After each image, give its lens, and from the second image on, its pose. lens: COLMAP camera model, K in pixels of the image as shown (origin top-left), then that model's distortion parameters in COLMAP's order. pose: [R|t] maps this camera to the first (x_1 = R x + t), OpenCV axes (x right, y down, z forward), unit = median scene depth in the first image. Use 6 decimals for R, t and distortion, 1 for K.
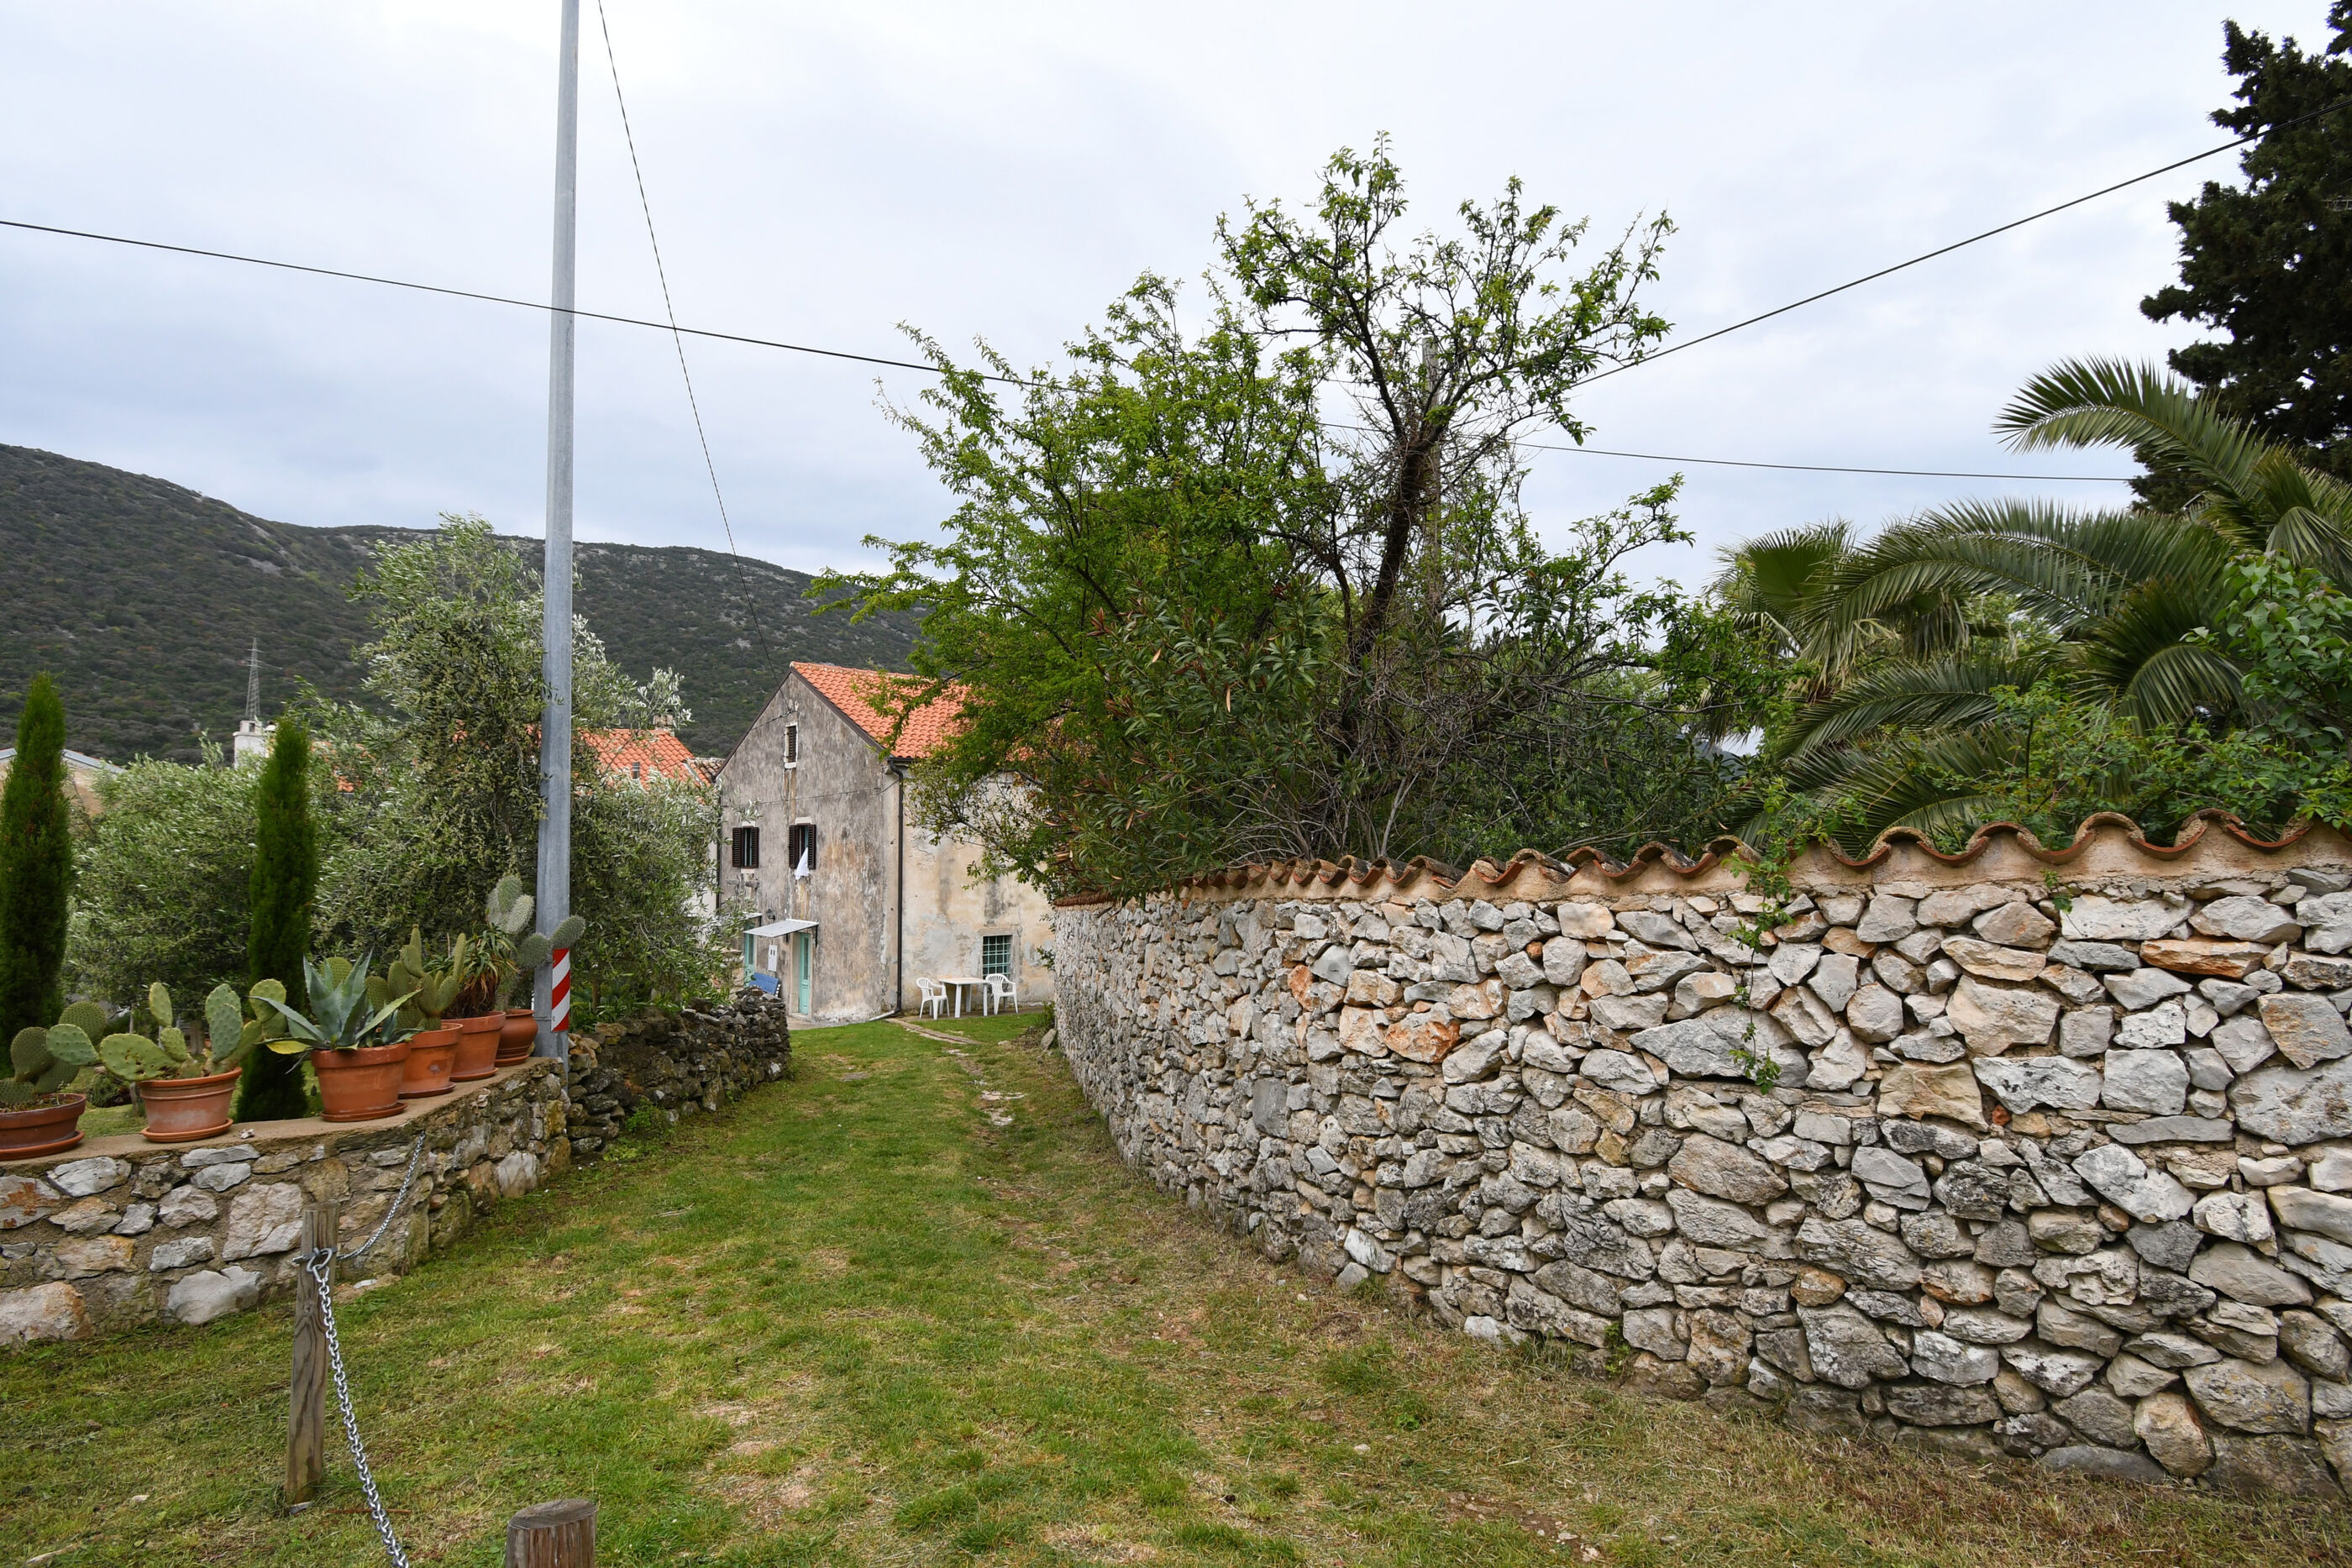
lens RADIAL K [[1178.2, 0, 1174.6], [0, 1178.2, 787.9], [0, 0, 1]] dist [-0.004399, -0.000282]
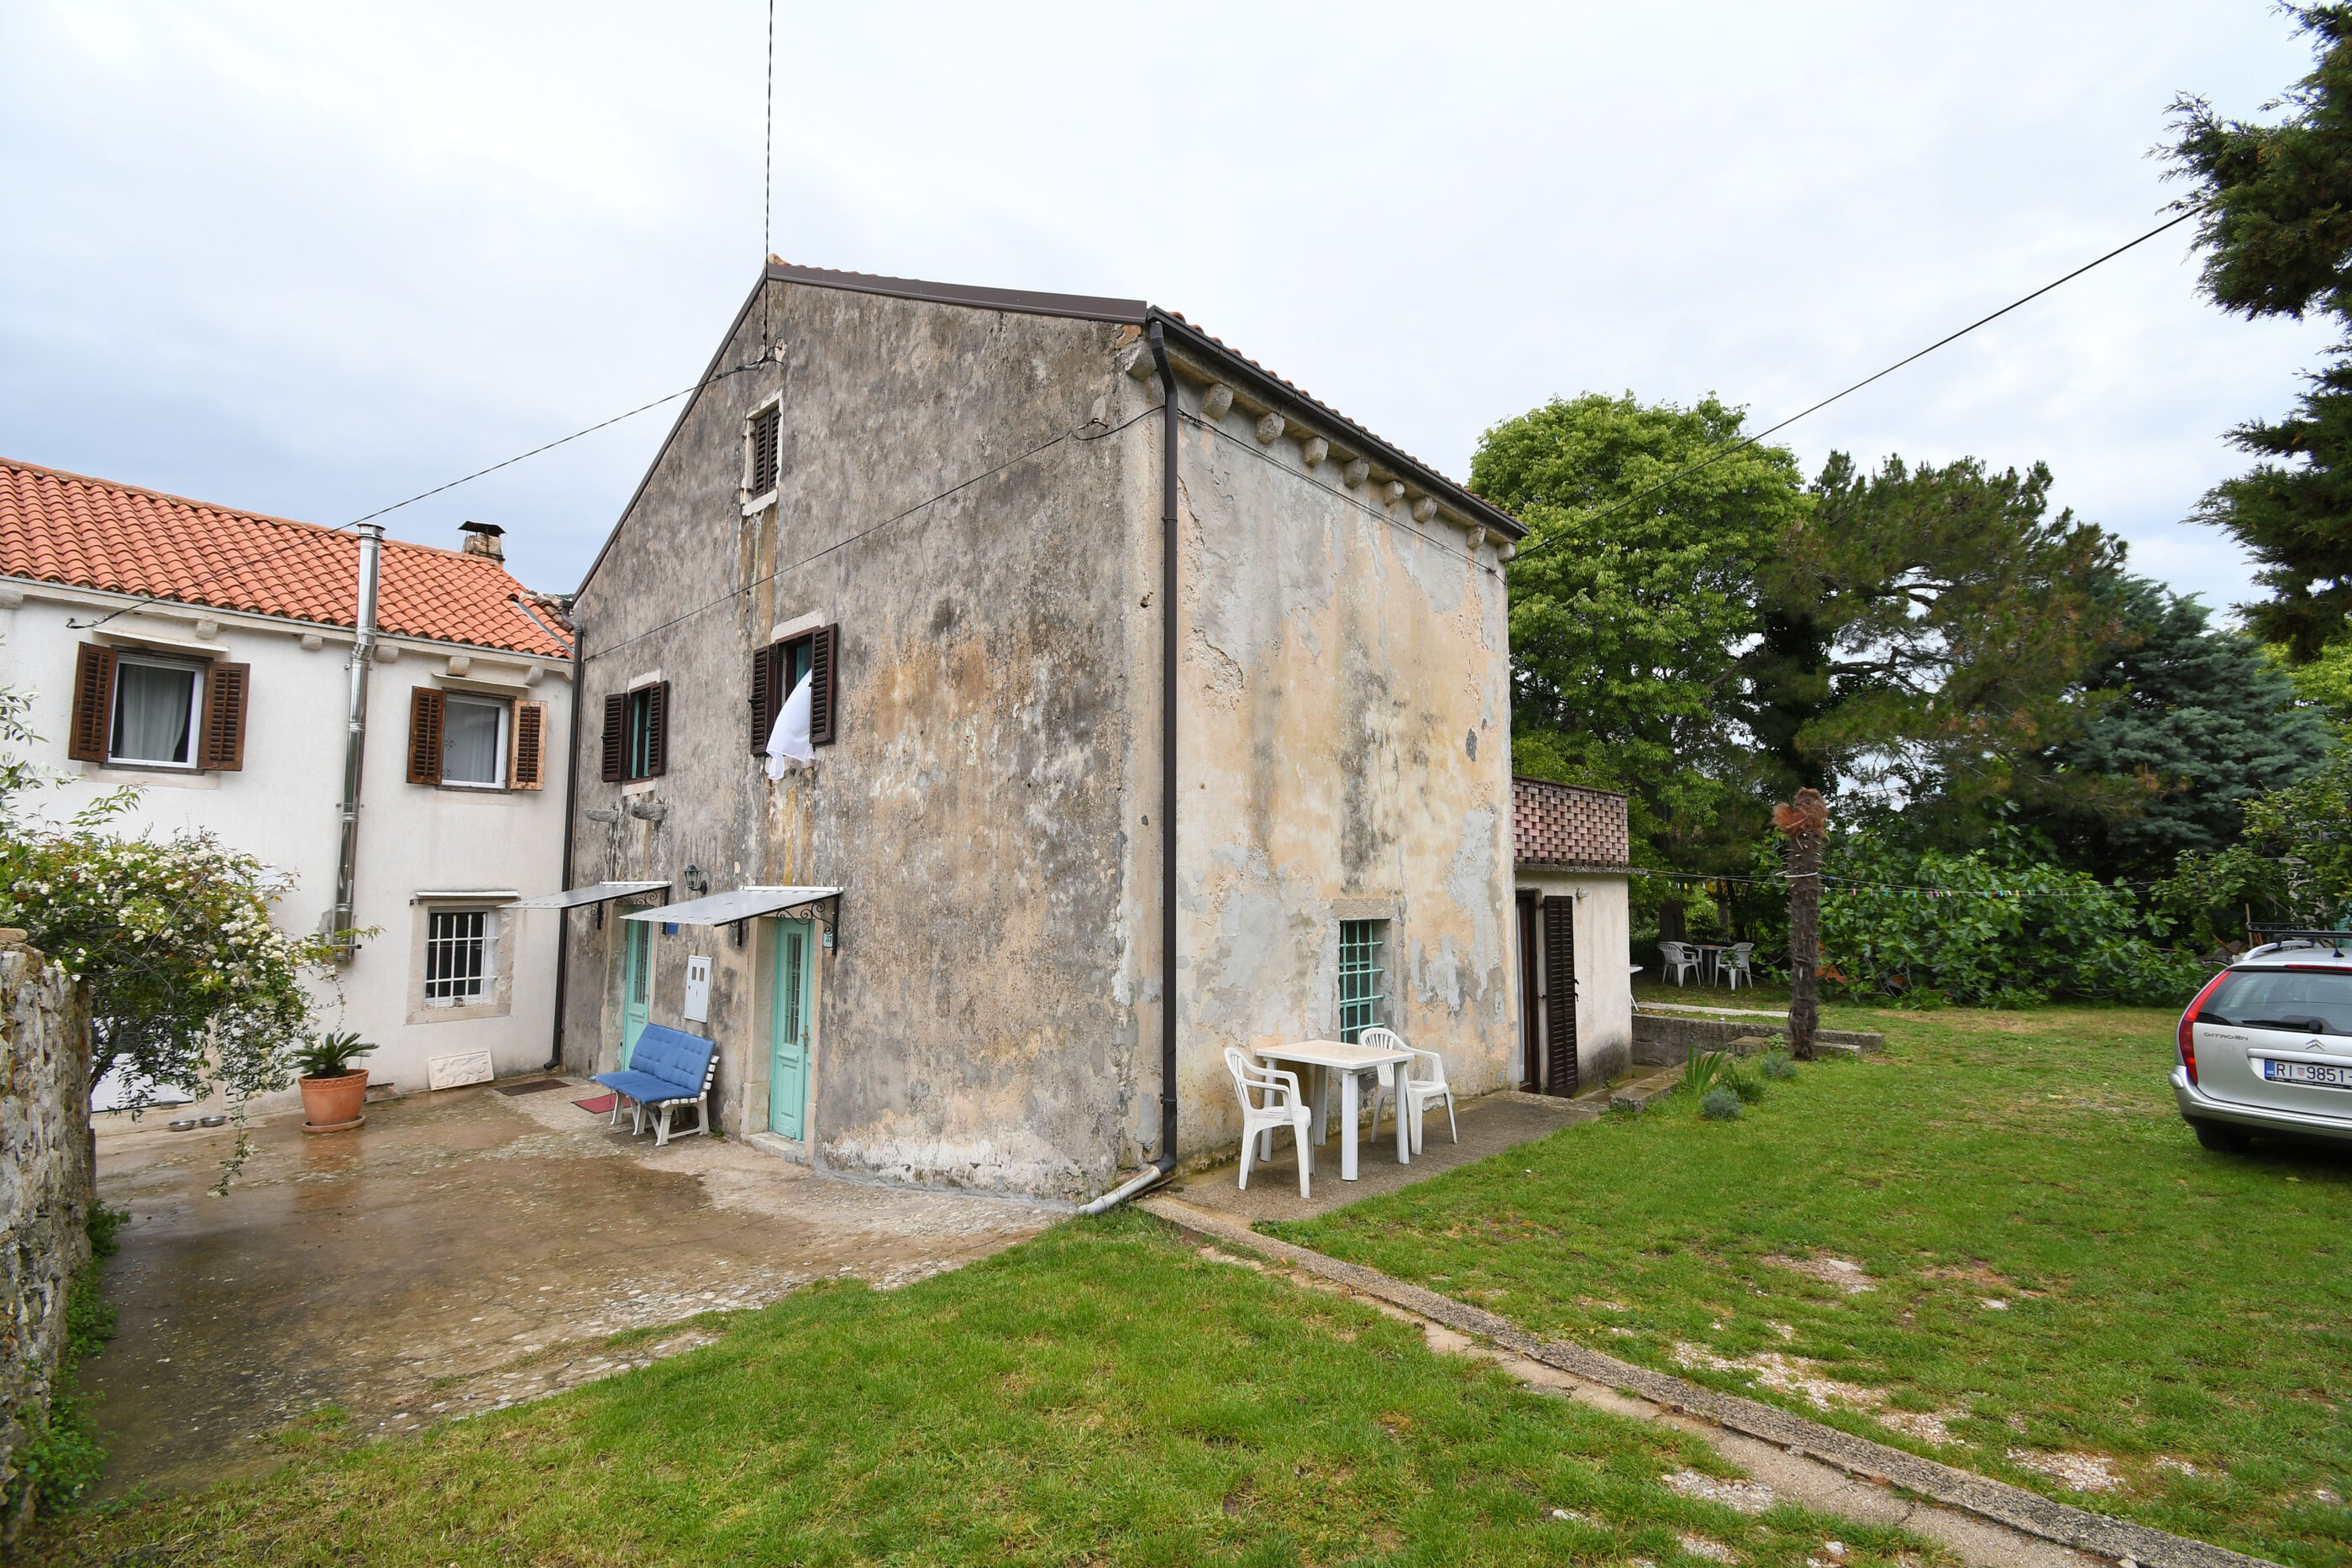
lens RADIAL K [[1031.1, 0, 1175.0], [0, 1031.1, 792.4], [0, 0, 1]] dist [0.014700, -0.021793]
pose [[0.991701, 0.015437, 0.127635, -0.248060], [-0.010383, 0.999139, -0.040168, 0.099237], [-0.128145, 0.038509, 0.991007, 0.688963]]
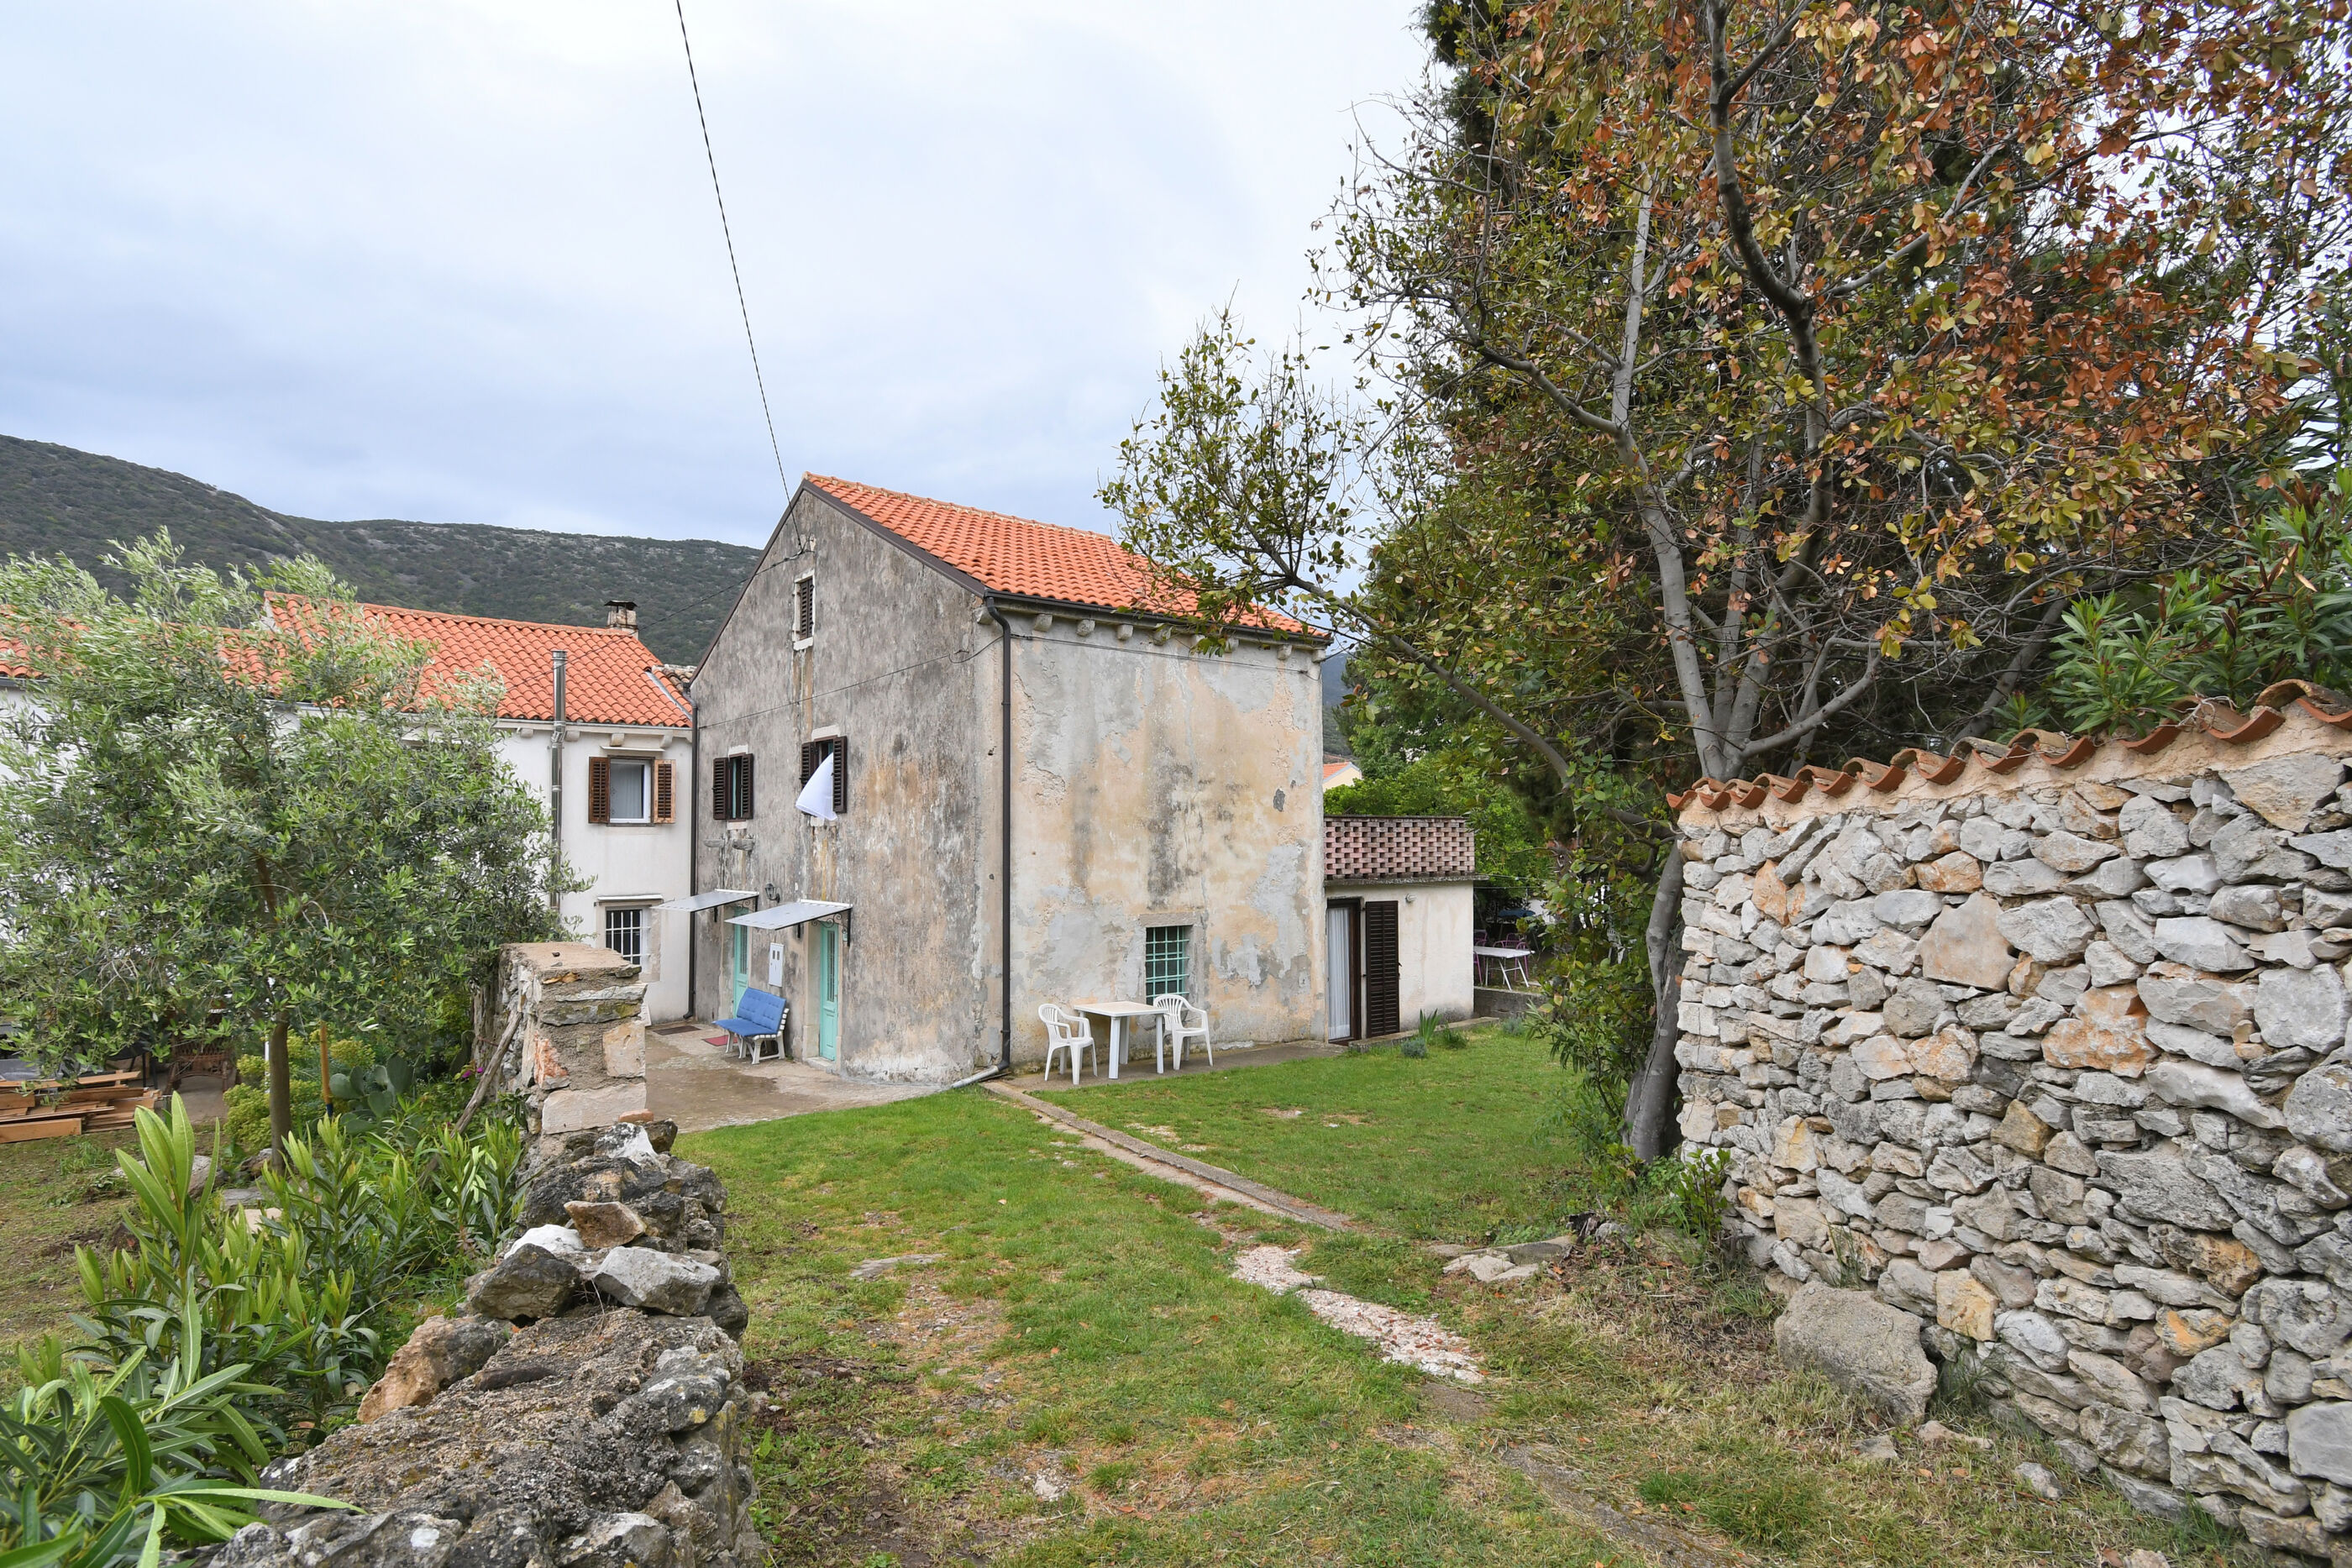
lens RADIAL K [[1178.2, 0, 1175.8], [0, 1178.2, 791.3], [0, 0, 1]] dist [-0.004399, -0.000282]
pose [[0.999903, -0.002907, -0.013653, -0.138727], [0.002994, 0.999975, 0.006330, 0.056948], [0.013635, -0.006370, 0.999887, 0.434231]]
